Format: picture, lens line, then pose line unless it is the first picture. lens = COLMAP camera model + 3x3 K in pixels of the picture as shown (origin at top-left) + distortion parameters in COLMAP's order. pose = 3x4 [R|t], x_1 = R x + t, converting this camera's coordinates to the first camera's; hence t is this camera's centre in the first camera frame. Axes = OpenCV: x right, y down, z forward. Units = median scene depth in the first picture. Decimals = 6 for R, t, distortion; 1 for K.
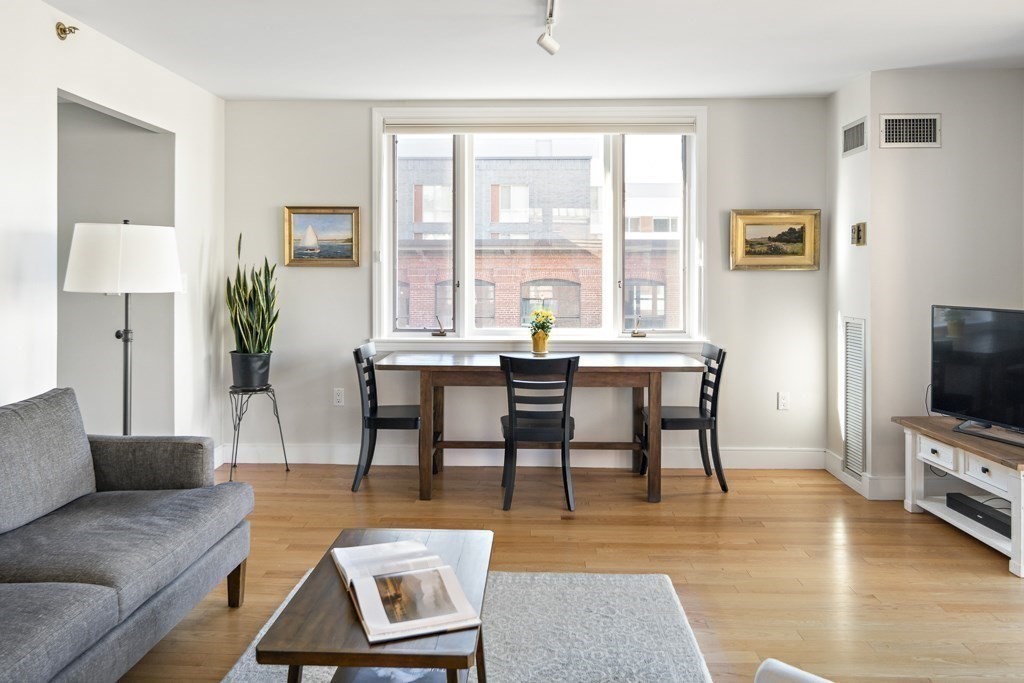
lens RADIAL K [[769.5, 0, 525.7], [0, 769.5, 269.9], [0, 0, 1]] dist [0.004731, -0.007763]
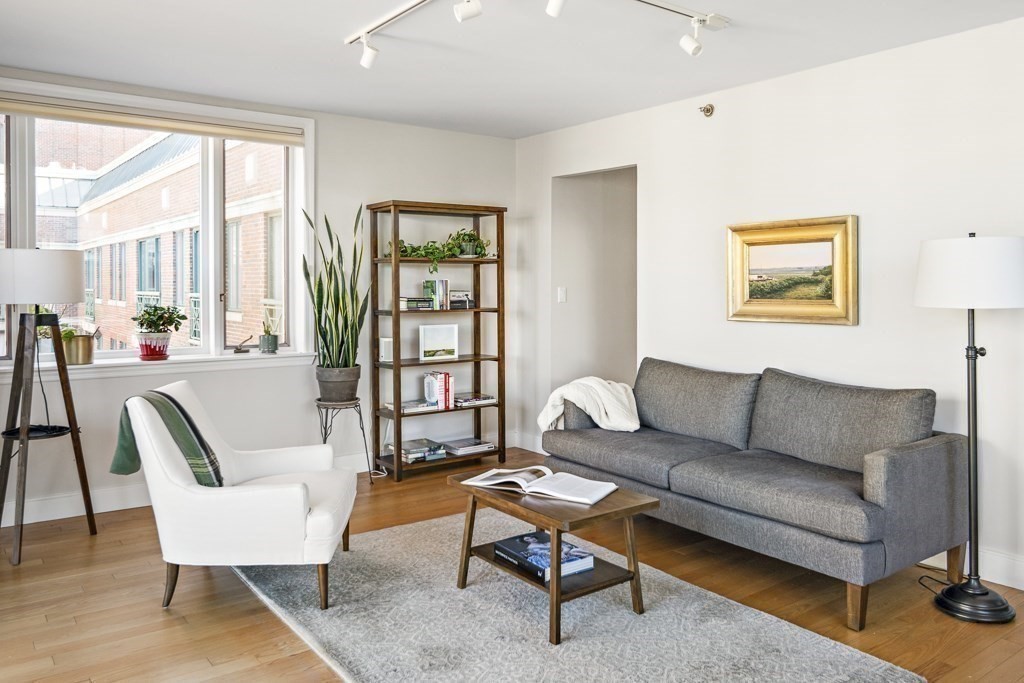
lens RADIAL K [[769.5, 0, 504.0], [0, 769.5, 293.2], [0, 0, 1]] dist [0.004731, -0.007763]
pose [[-0.796117, 0.004039, -0.605129, 0.340969], [-0.001990, 0.999955, 0.009293, 0.001775], [0.605139, 0.008603, -0.796073, 0.909088]]
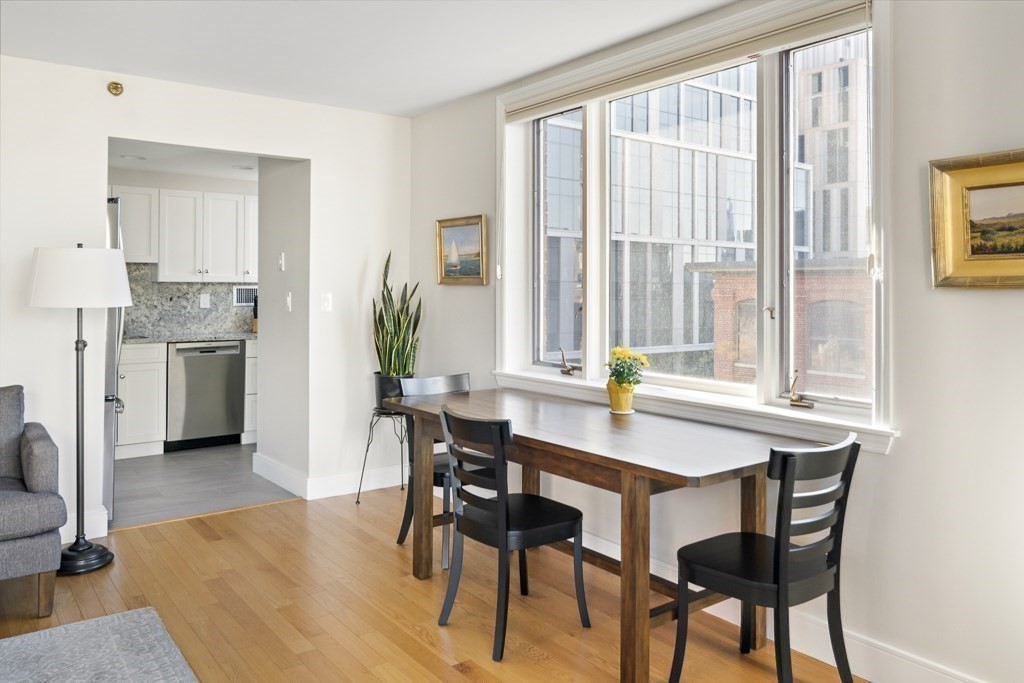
lens RADIAL K [[769.5, 0, 515.7], [0, 769.5, 280.5], [0, 0, 1]] dist [0.004731, -0.007763]
pose [[0.614351, -0.008907, -0.788982, 0.496653], [-0.001079, 0.999926, -0.012129, 0.001347], [0.789032, 0.008303, 0.614296, 0.521012]]
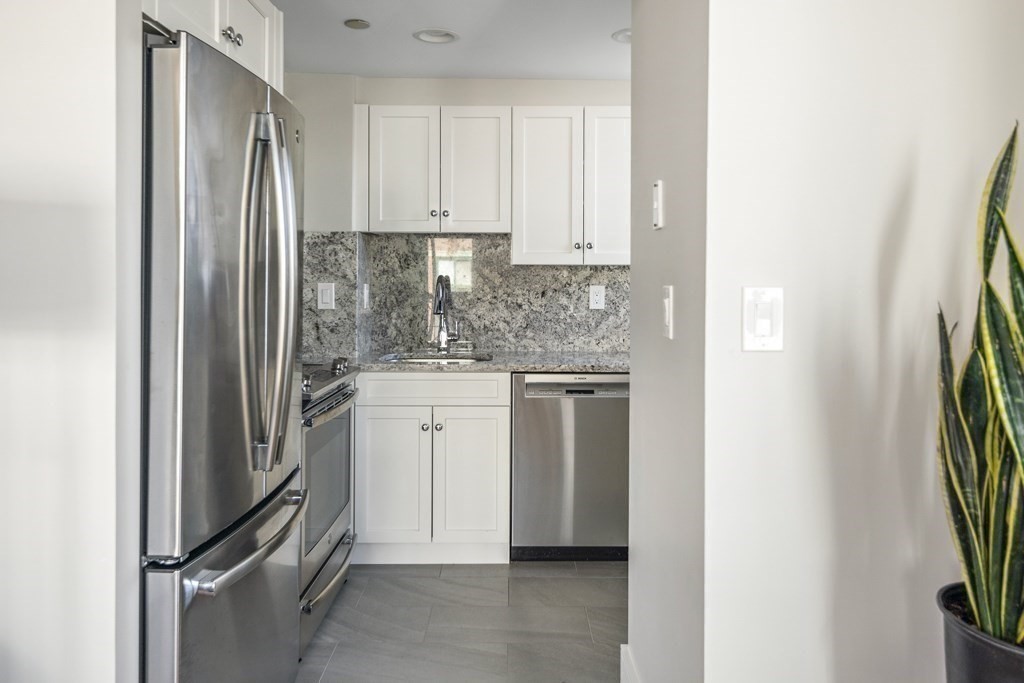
lens RADIAL K [[769.5, 0, 501.4], [0, 769.5, 287.9], [0, 0, 1]] dist [0.004731, -0.007763]
pose [[-0.002088, 0.012532, -0.999919, -0.117543], [-0.002608, 0.999918, 0.012537, 0.001865], [0.999994, 0.002634, -0.002055, 0.828106]]
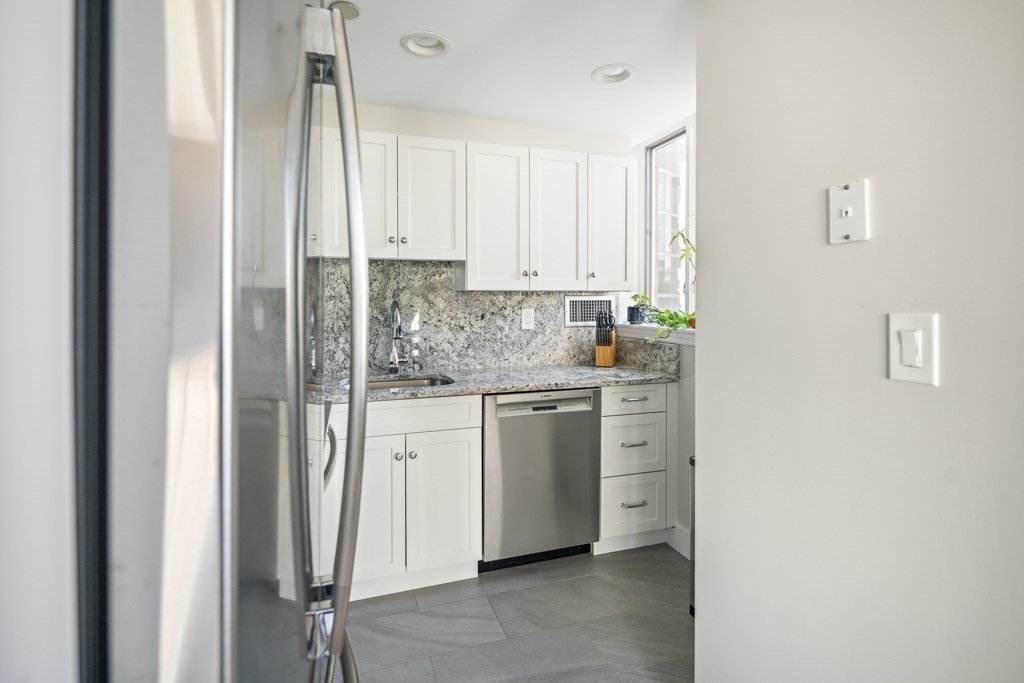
lens RADIAL K [[502.0, 0, 509.6], [0, 502.0, 306.6], [0, 0, 1]] dist [0.001637, -0.004477]
pose [[0.324005, 0.009020, -0.946012, -0.359241], [0.003564, 0.999936, 0.010754, 0.000162], [0.946048, -0.006856, 0.323953, 0.709606]]
